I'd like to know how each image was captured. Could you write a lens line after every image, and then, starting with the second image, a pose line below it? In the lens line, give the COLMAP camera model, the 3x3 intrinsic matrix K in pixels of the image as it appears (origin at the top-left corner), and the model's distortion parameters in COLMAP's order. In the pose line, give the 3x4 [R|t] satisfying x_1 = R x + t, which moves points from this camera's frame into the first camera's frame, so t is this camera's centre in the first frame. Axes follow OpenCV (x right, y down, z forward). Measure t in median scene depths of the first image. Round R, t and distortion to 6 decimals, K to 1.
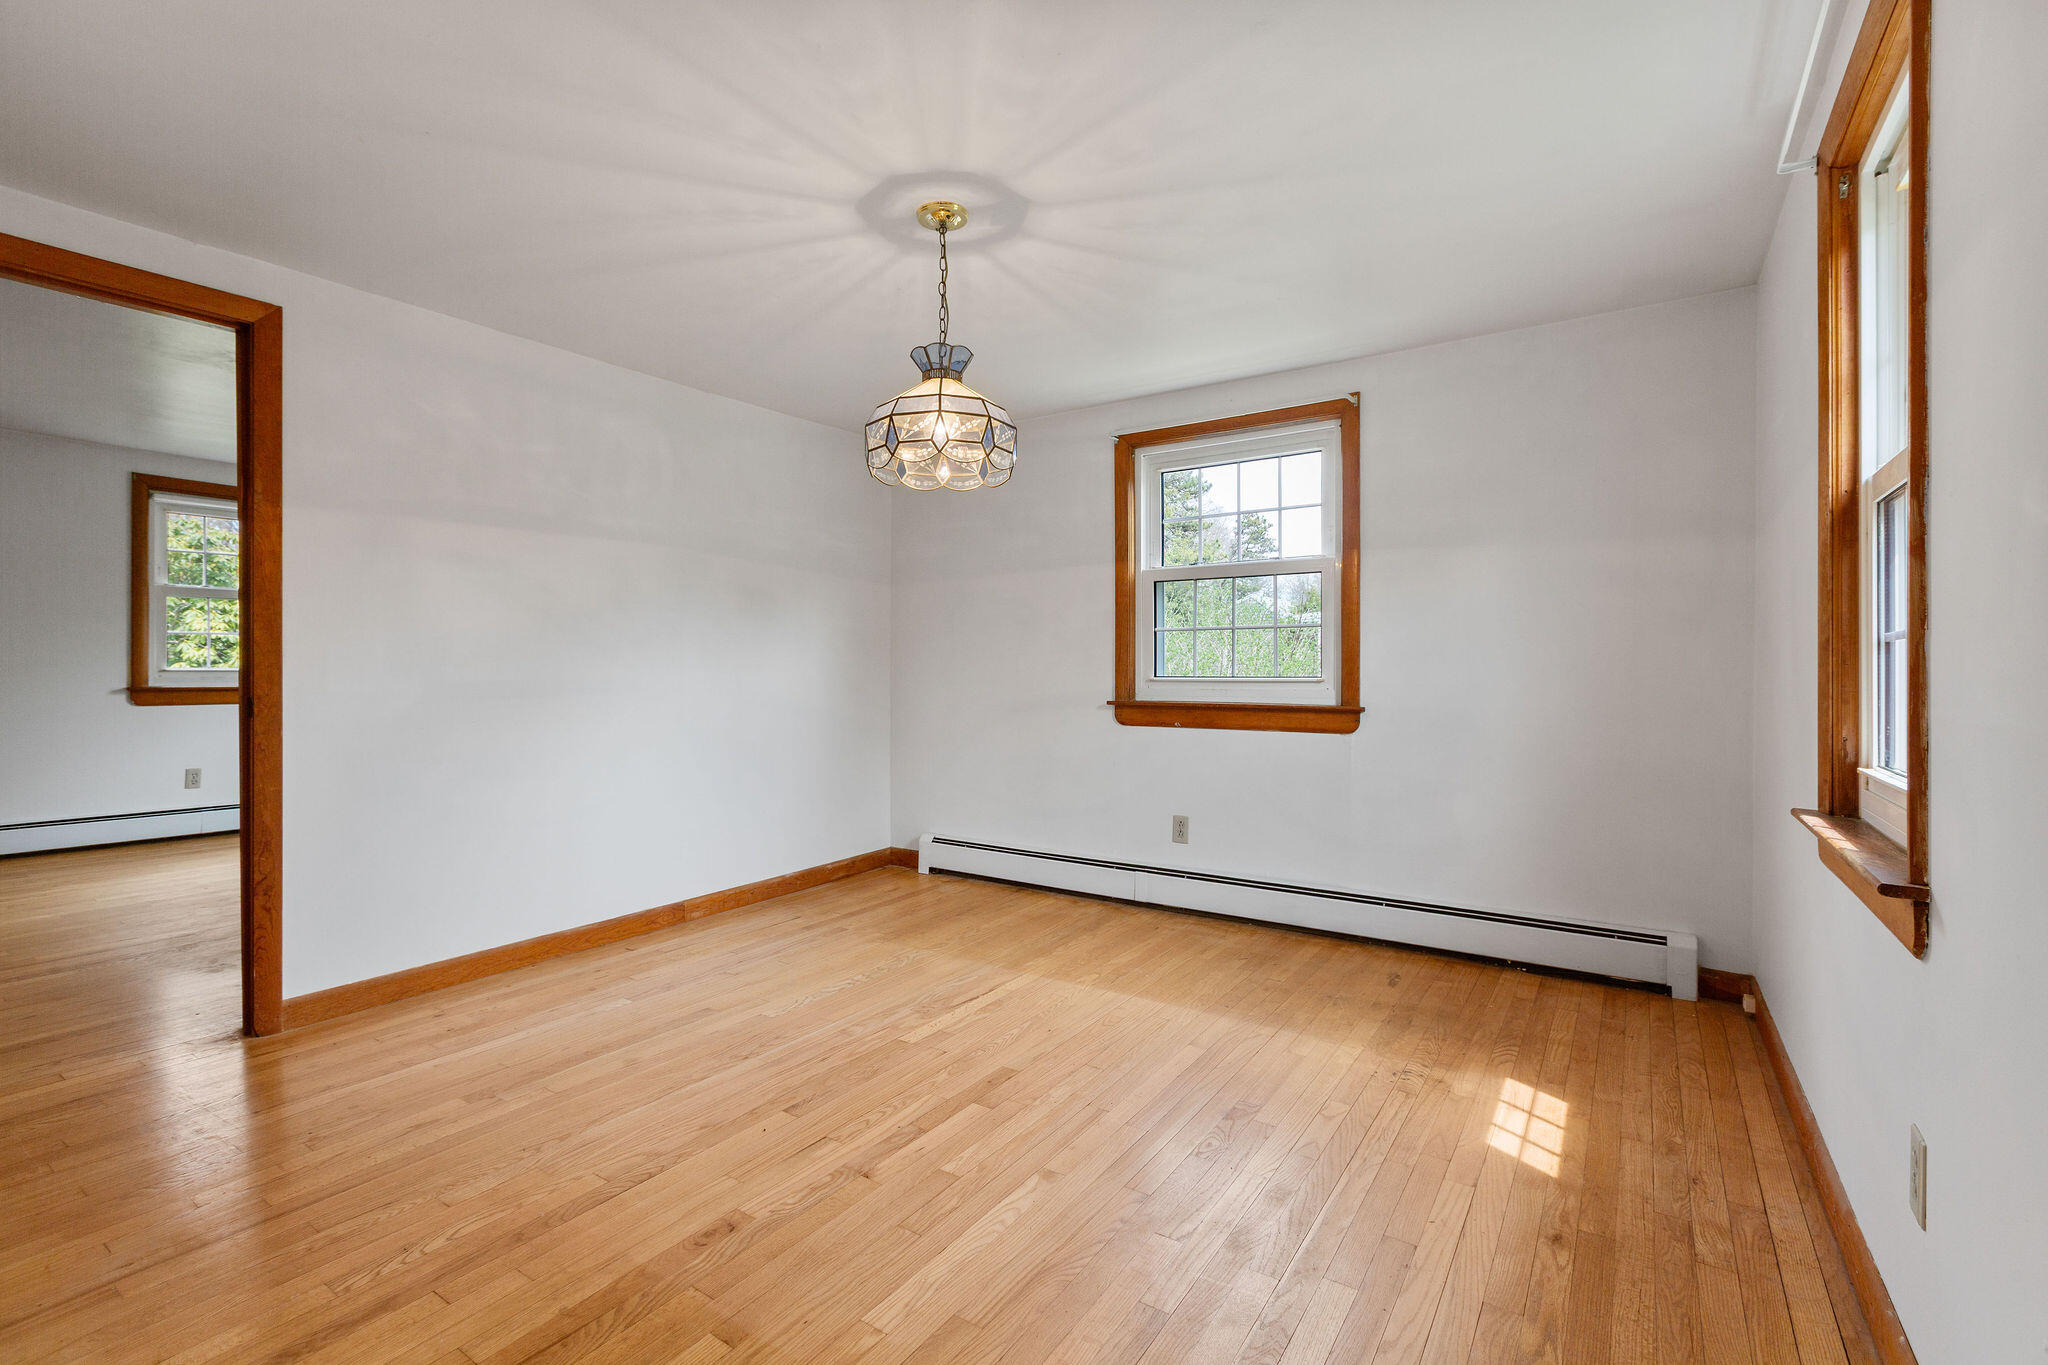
lens RADIAL K [[915.2, 0, 1018.7], [0, 915.2, 676.3], [0, 0, 1]] dist [0.002059, 0.000063]
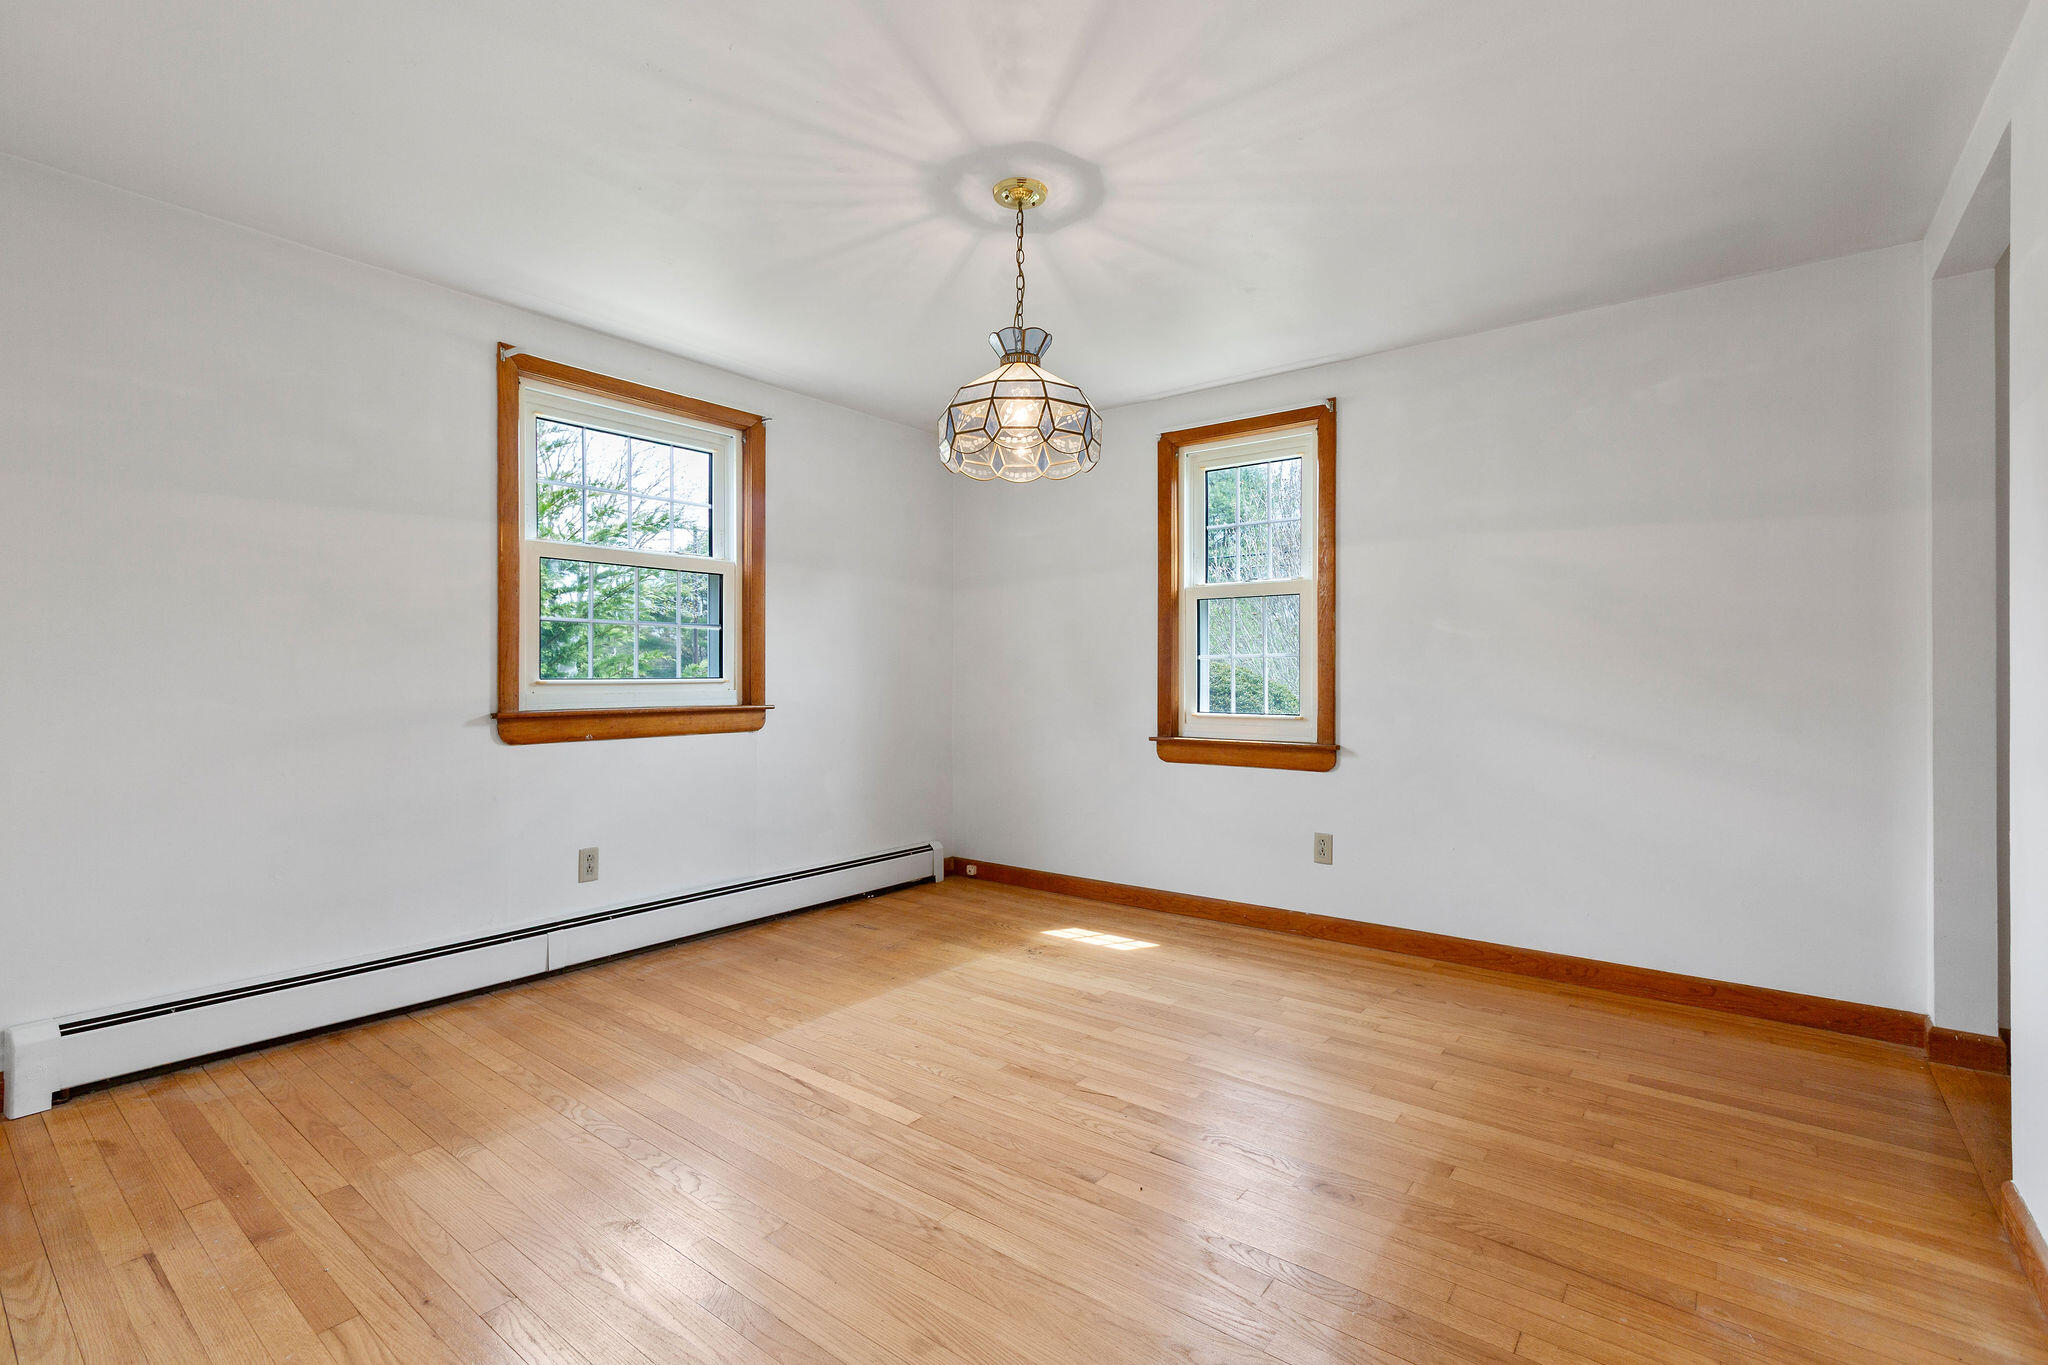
lens RADIAL K [[915.2, 0, 1018.7], [0, 915.2, 676.3], [0, 0, 1]] dist [0.002059, 0.000063]
pose [[0.070851, -0.001387, 0.997486, -0.845401], [0.007401, 0.999972, 0.000865, 0.000411], [-0.997459, 0.007321, 0.070859, 0.764261]]
